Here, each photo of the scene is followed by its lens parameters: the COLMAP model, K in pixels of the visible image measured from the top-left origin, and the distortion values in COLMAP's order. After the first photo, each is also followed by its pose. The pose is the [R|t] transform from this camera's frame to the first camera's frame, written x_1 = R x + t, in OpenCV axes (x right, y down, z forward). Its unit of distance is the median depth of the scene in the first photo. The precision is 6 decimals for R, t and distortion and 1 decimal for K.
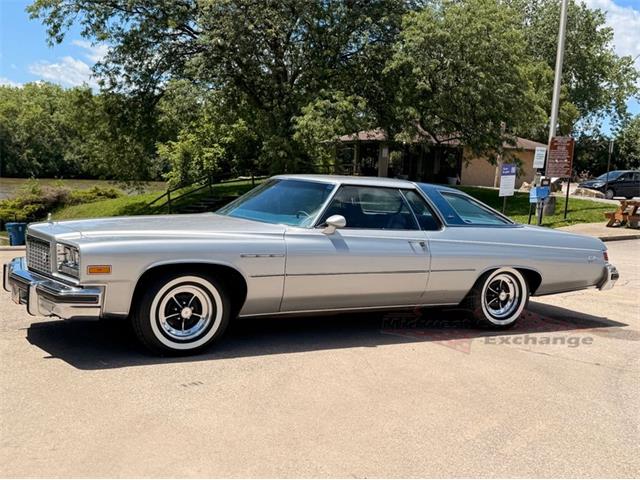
lens RADIAL K [[779.2, 0, 331.6], [0, 779.2, 236.0], [0, 0, 1]] dist [0.099337, 0.000000]
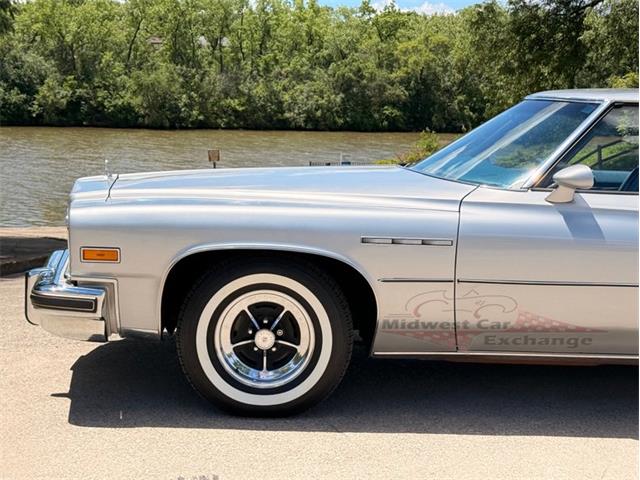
lens RADIAL K [[1070.6, 0, 329.1], [0, 1070.6, 255.0], [0, 0, 1]] dist [0.140331, 0.000000]
pose [[0.878767, 0.043820, -0.475236, 0.163048], [-0.024642, 0.998614, 0.046515, 0.001692], [0.476615, -0.029165, 0.878628, 0.279551]]
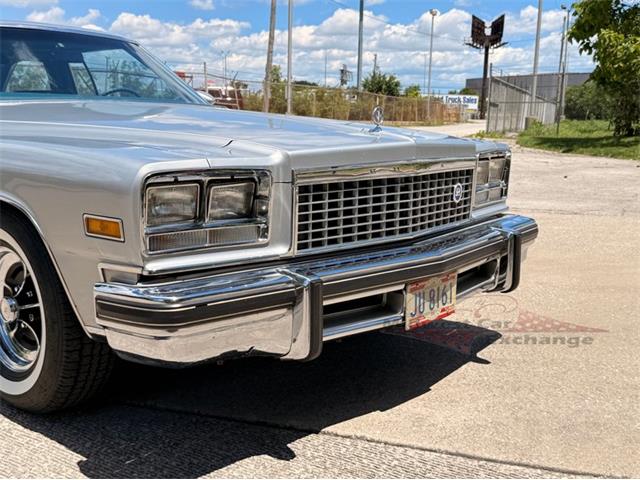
lens RADIAL K [[785.9, 0, 316.7], [0, 785.9, 246.7], [0, 0, 1]] dist [0.087430, 0.000000]
pose [[-0.302172, -0.215711, 0.928526, -0.620784], [0.052319, 0.968839, 0.242103, -0.049599], [-0.951817, 0.121737, -0.281470, 0.949910]]
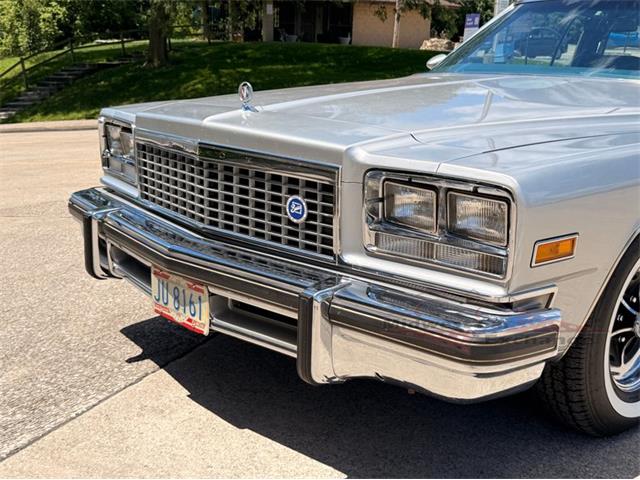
lens RADIAL K [[785.9, 0, 326.0], [0, 785.9, 242.3], [0, 0, 1]] dist [0.087430, 0.000000]
pose [[0.979488, -0.070318, 0.188833, -0.323705], [0.037075, 0.984026, 0.174121, -0.014665], [-0.198061, -0.163548, 0.966449, 0.506194]]
